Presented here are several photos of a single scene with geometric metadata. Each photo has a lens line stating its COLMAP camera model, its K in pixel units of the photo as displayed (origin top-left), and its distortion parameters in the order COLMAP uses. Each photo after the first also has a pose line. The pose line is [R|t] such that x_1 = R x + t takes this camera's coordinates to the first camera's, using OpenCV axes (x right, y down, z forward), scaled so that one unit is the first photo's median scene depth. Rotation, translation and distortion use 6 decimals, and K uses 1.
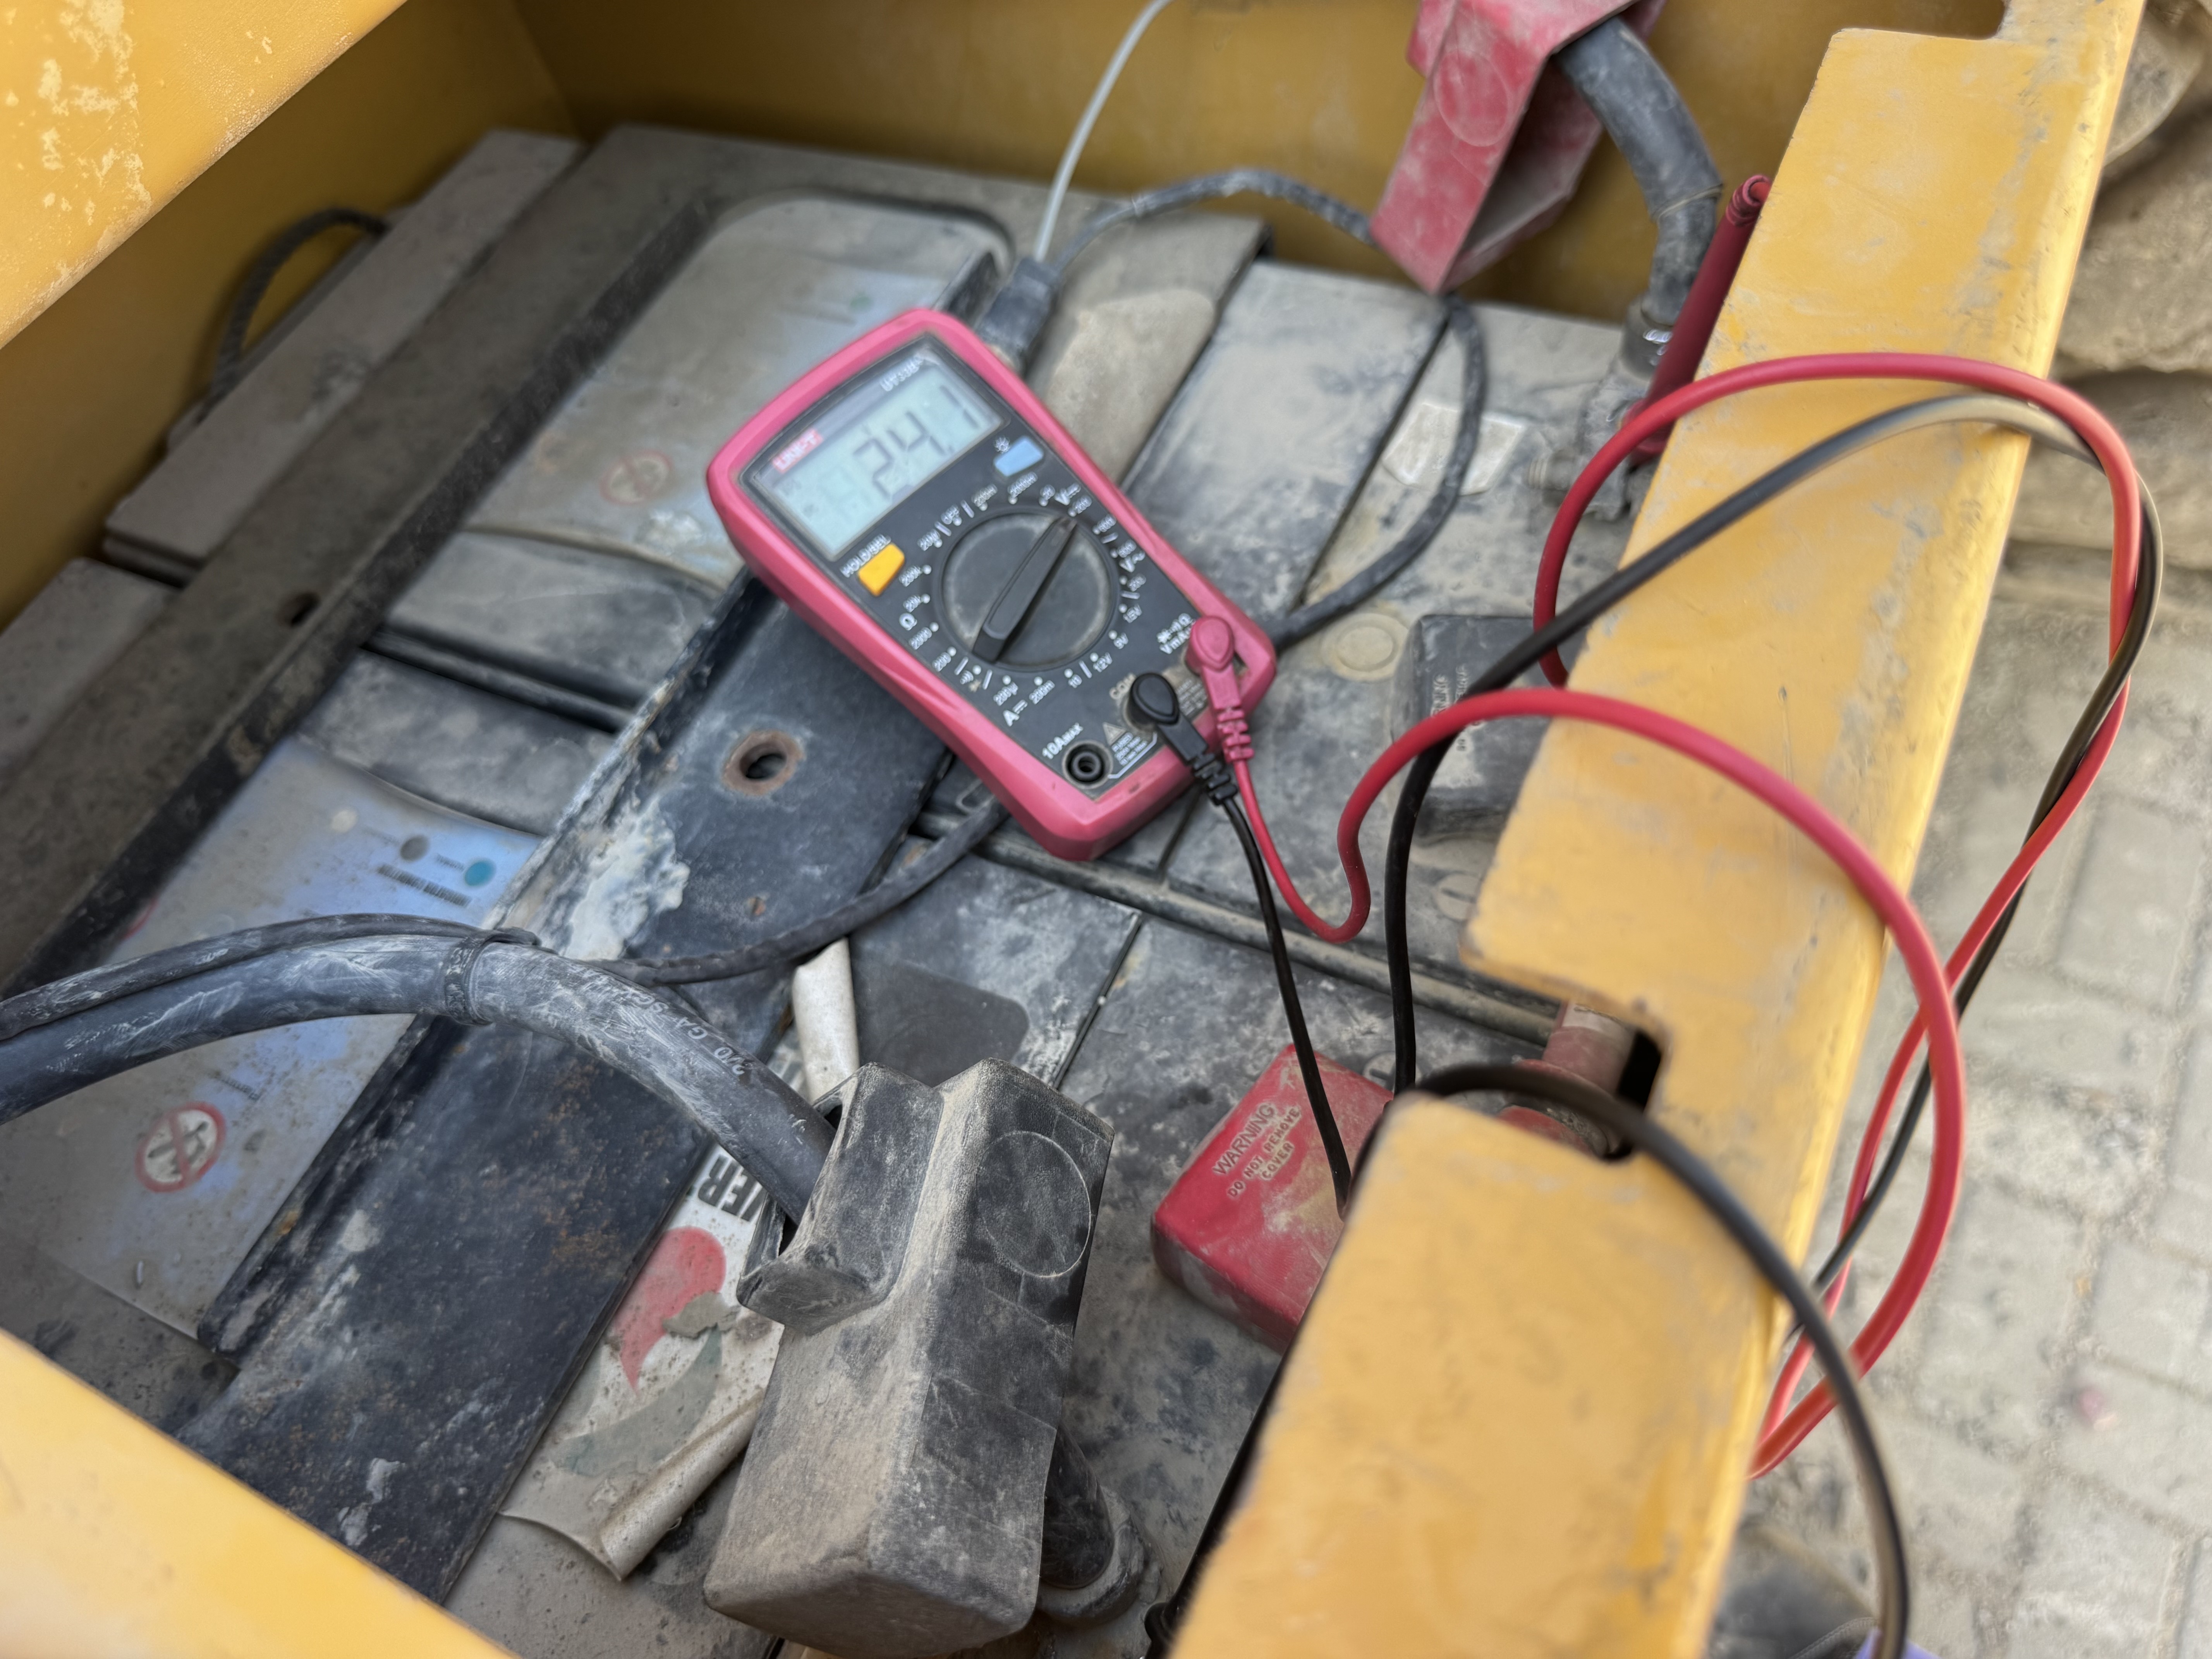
lens RADIAL K [[1630.1, 0, 1106.0], [0, 1630.1, 829.5], [0, 0, 1]] dist [0.161193, -0.426048]
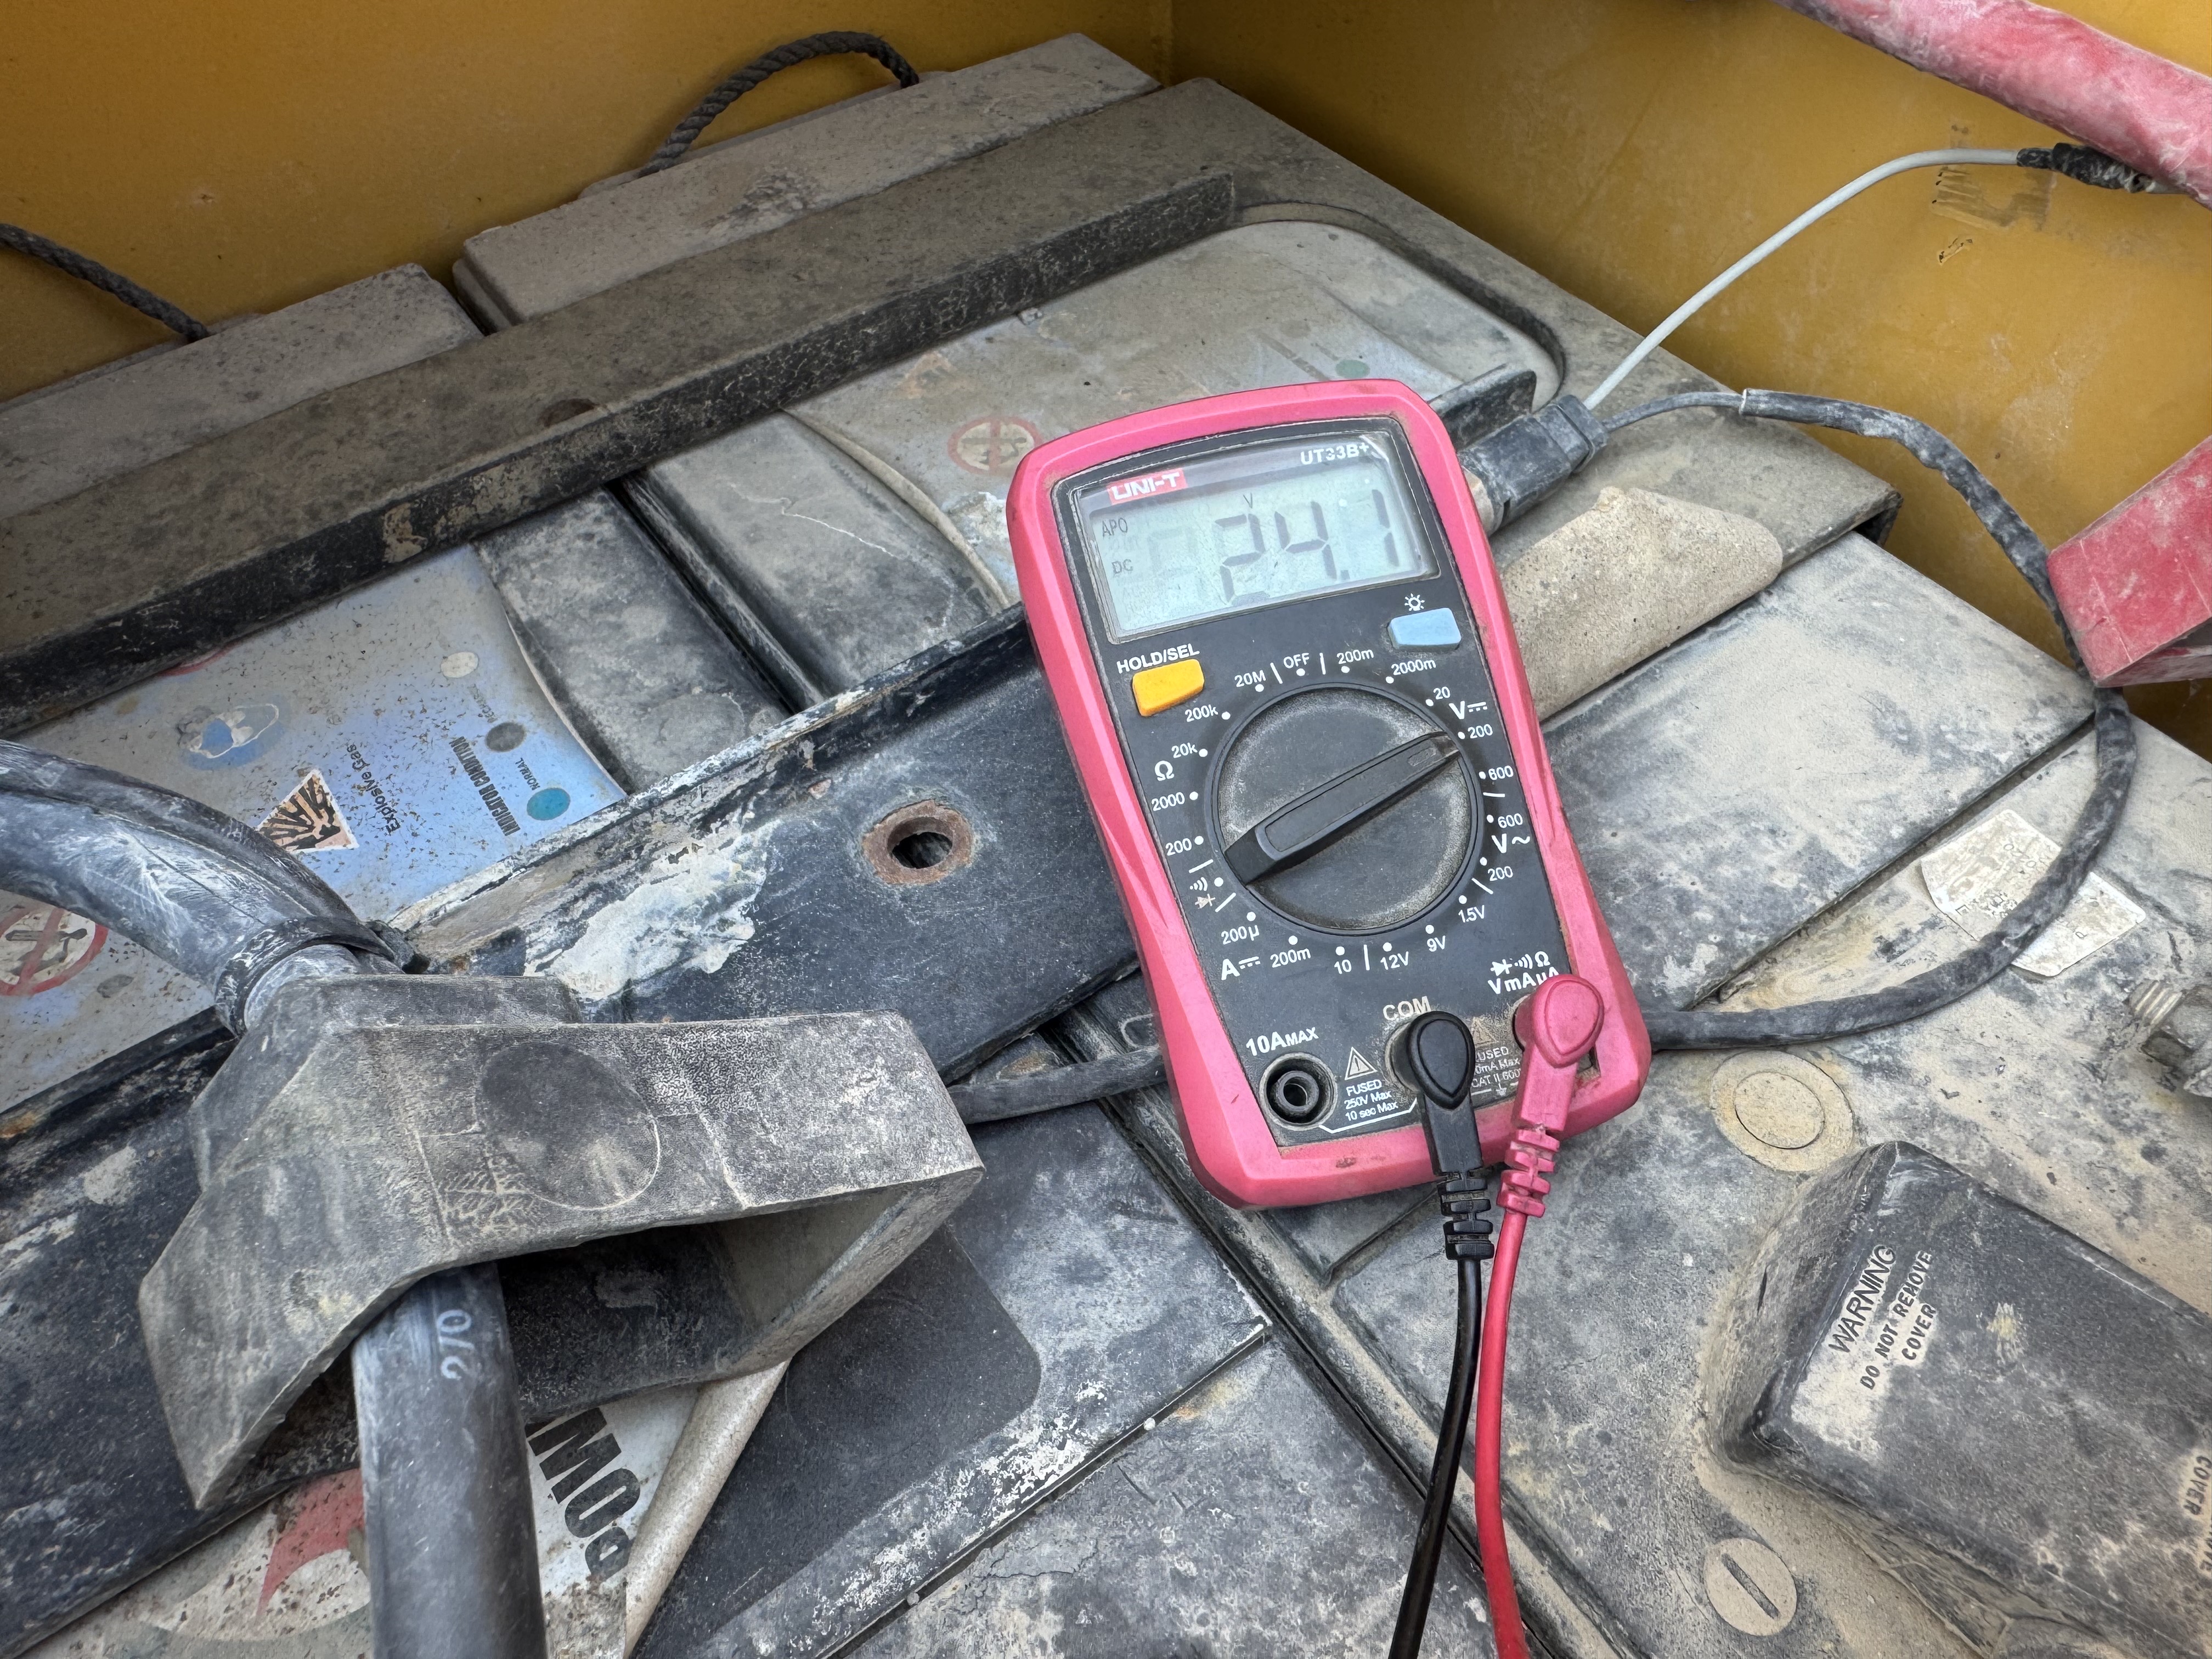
lens RADIAL K [[1616.9, 0, 1106.0], [0, 1616.9, 829.5], [0, 0, 1]] dist [-0.005846, -0.001325]
pose [[0.868310, 0.456573, -0.193854, -0.001076], [-0.466654, 0.884410, -0.007232, -0.085296], [0.168144, 0.096742, 0.981004, 0.327280]]
